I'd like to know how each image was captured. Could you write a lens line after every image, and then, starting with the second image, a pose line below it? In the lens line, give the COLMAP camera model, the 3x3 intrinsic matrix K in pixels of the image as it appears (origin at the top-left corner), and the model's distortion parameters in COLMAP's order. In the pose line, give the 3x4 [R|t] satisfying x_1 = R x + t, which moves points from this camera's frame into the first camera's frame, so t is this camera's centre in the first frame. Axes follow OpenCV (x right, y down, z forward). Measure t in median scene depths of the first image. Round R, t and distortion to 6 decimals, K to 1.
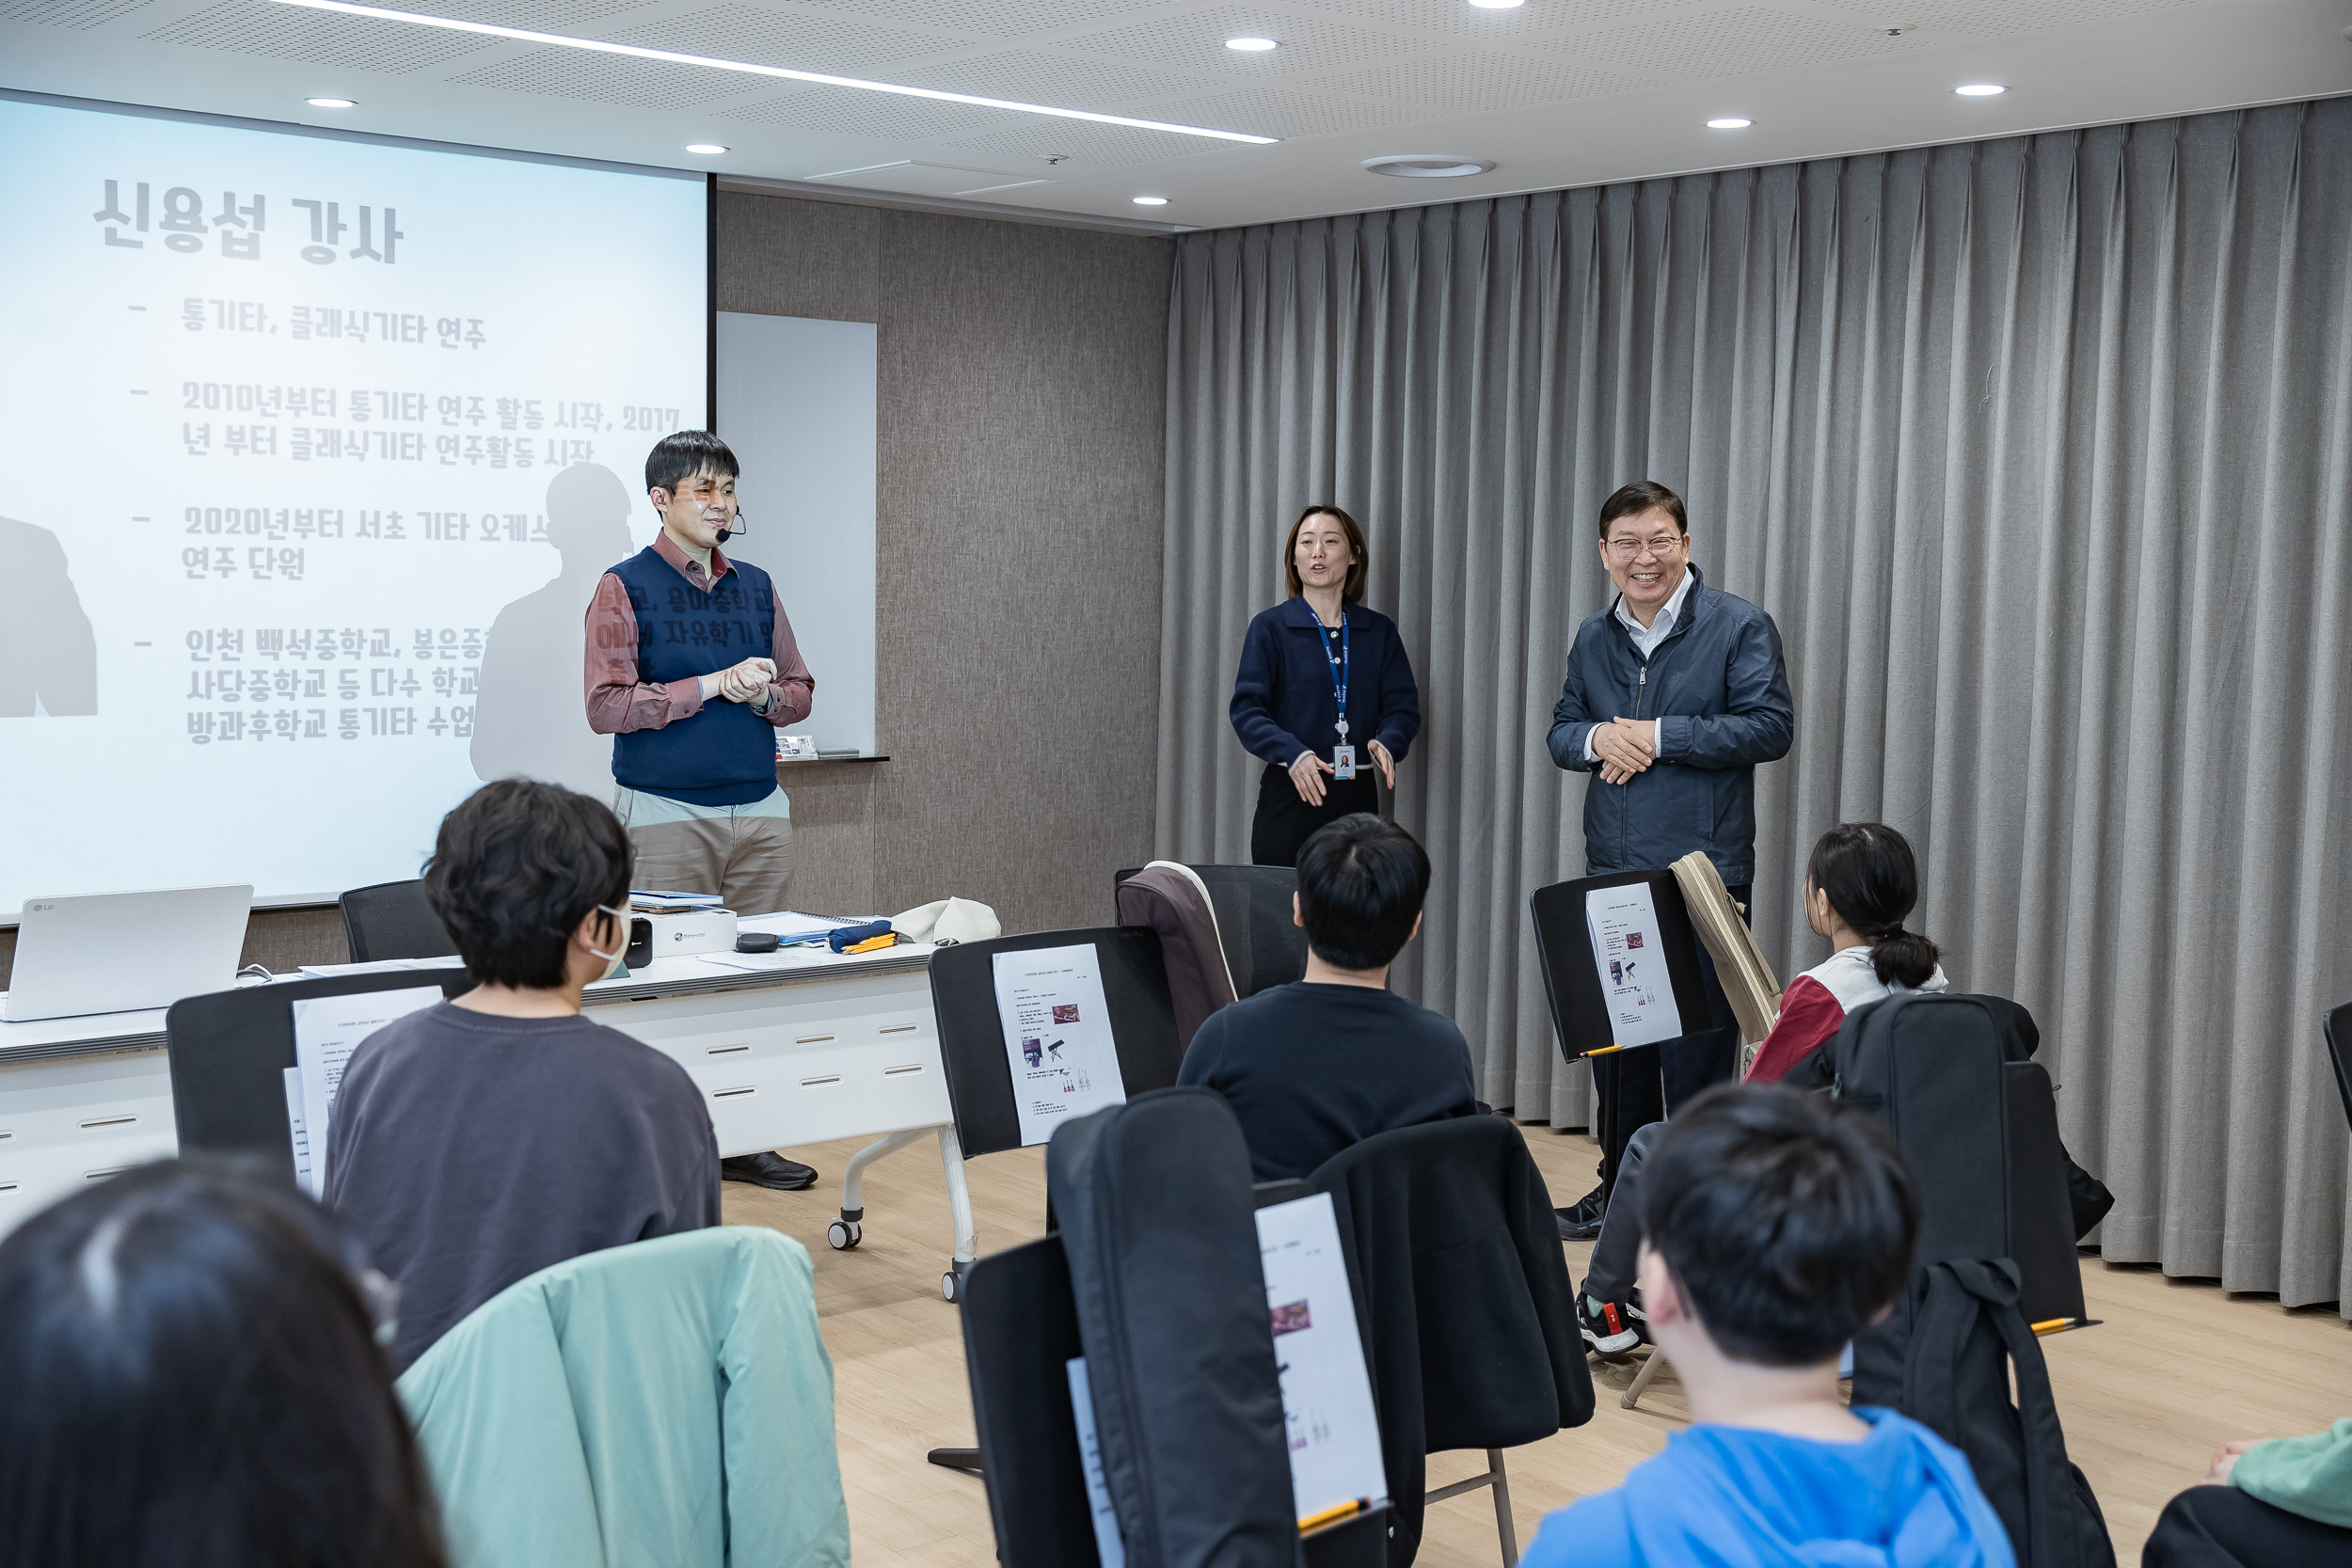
lens RADIAL K [[2813.8, 0, 1177.1], [0, 2813.8, 797.0], [0, 0, 1]] dist [-0.010608, 0.000000]
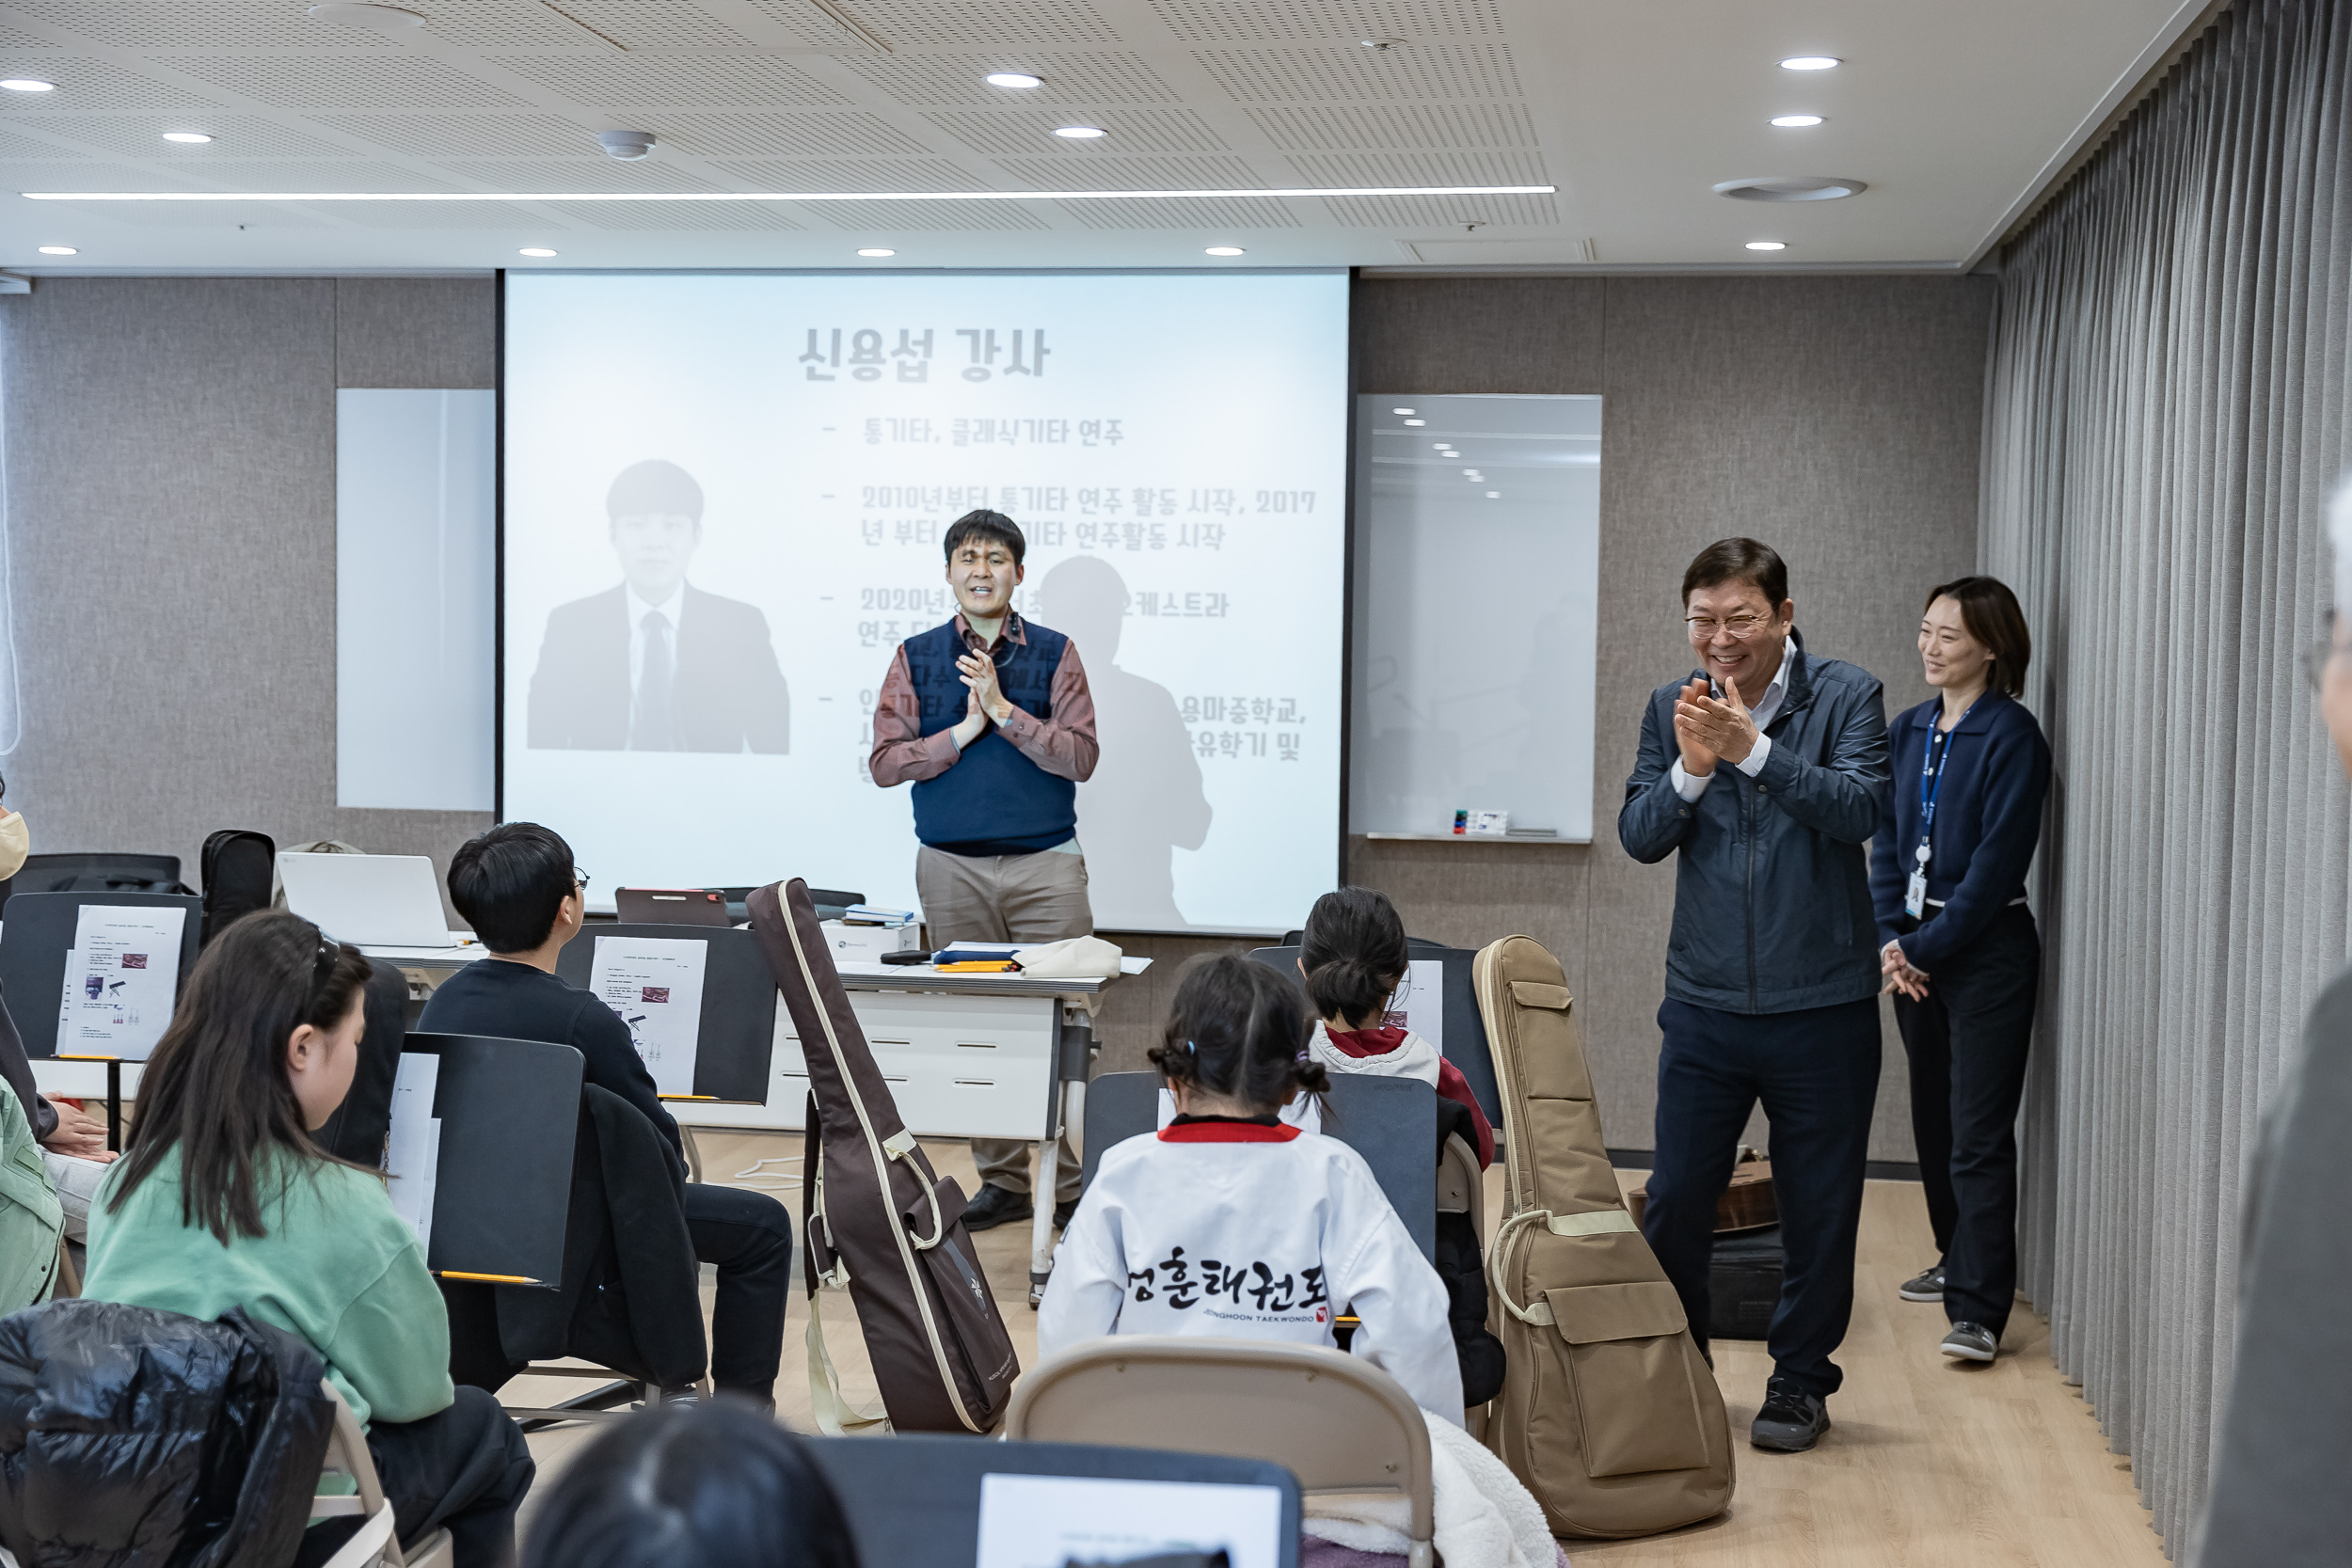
lens RADIAL K [[3132.9, 0, 1176.4], [0, 3132.9, 777.1], [0, 0, 1]] dist [-0.043095, 0.000000]
pose [[0.607659, 0.038114, -0.793283, 0.768600], [-0.073813, 0.997235, -0.008628, -0.018233], [0.790761, 0.063797, 0.608792, 0.266335]]
